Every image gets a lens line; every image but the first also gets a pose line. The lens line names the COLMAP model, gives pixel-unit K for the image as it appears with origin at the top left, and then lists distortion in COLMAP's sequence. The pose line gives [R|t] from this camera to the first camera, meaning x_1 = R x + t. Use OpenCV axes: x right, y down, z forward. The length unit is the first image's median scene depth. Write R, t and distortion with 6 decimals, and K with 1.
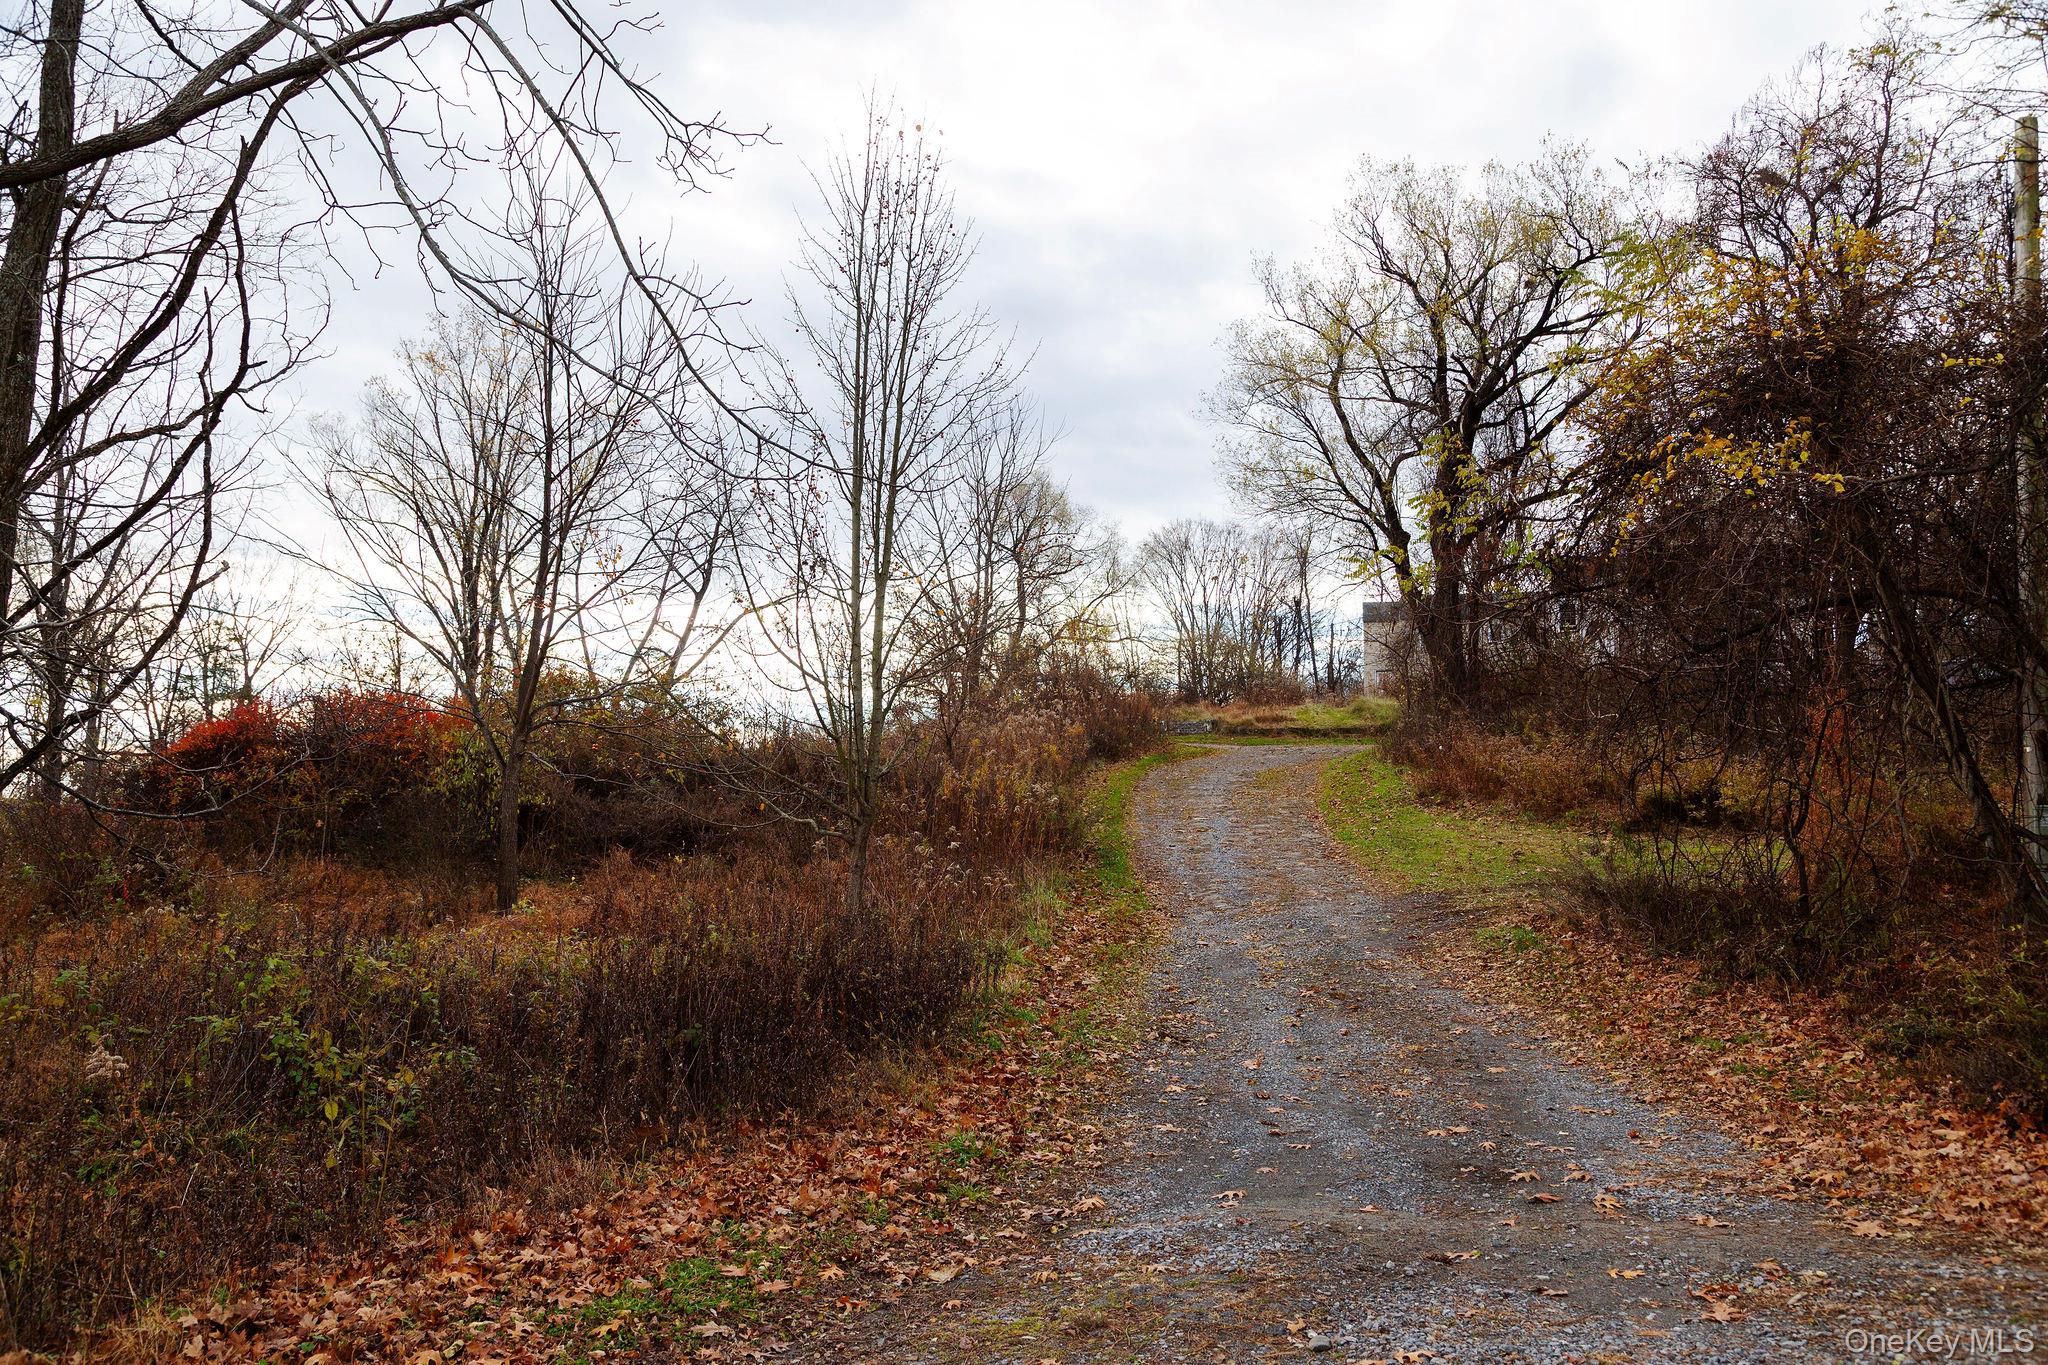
lens RADIAL K [[1797.4, 0, 1024.0], [0, 1797.4, 682.5], [0, 0, 1]] dist [0.052928, -0.000279]
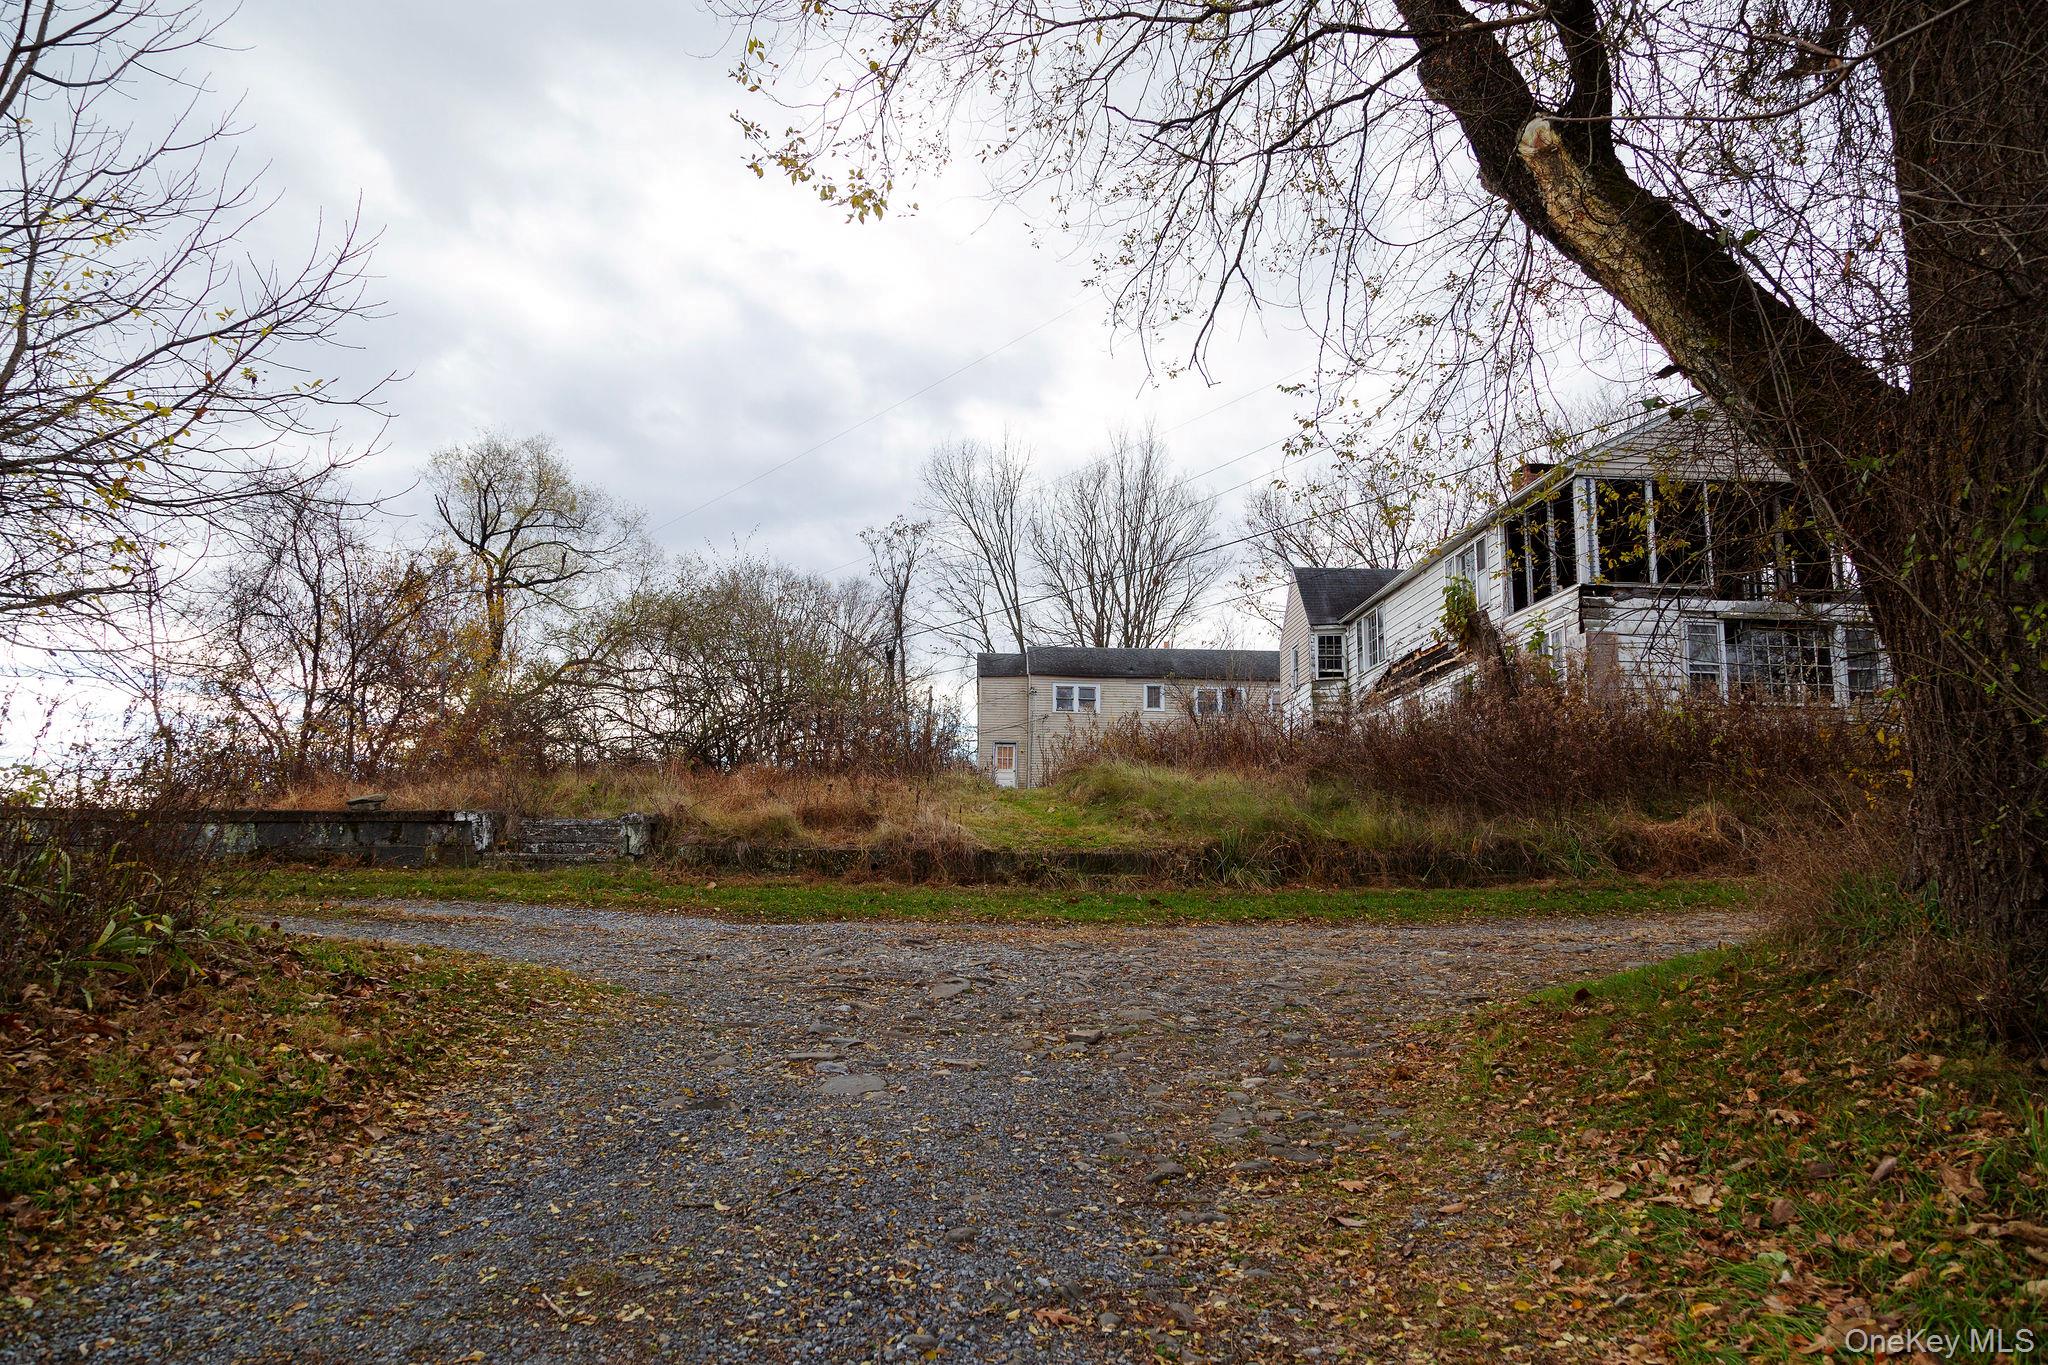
lens RADIAL K [[1388.8, 0, 1024.0], [0, 1388.8, 682.5], [0, 0, 1]] dist [0.000531, 0.002205]
pose [[0.965701, 0.050899, 0.254620, 0.109307], [-0.034570, 0.997072, -0.068205, 0.013192], [-0.257346, 0.057063, 0.964633, 0.800995]]
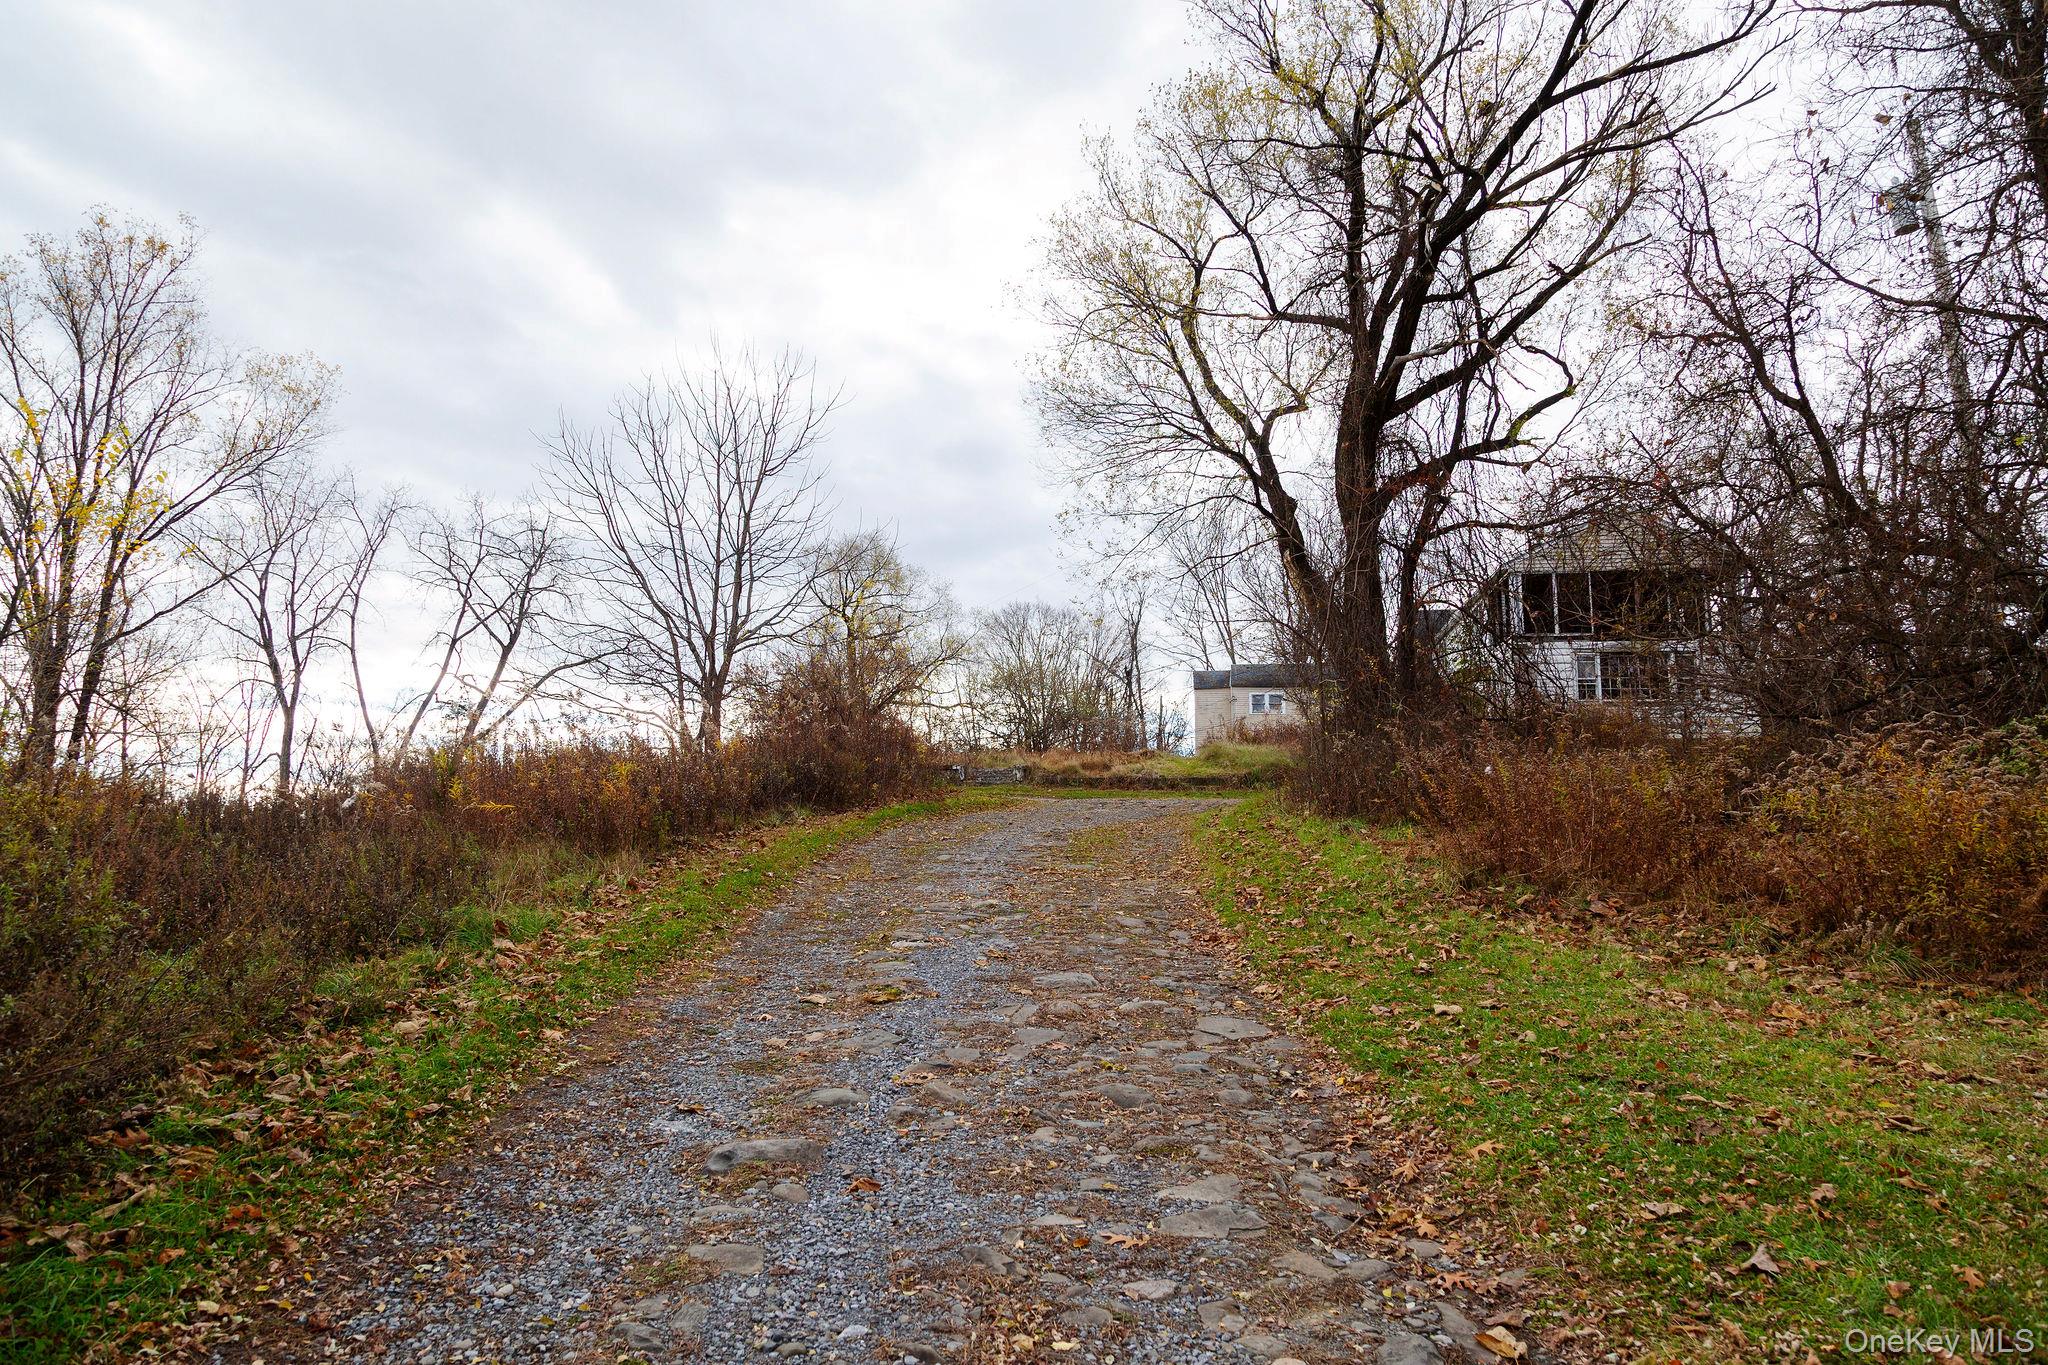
lens RADIAL K [[1388.8, 0, 1024.0], [0, 1388.8, 682.5], [0, 0, 1]] dist [0.000531, 0.002205]
pose [[0.996737, 0.015777, 0.079167, 0.060941], [-0.010642, 0.997837, -0.064868, 0.024755], [-0.080019, 0.063814, 0.994749, 0.440777]]
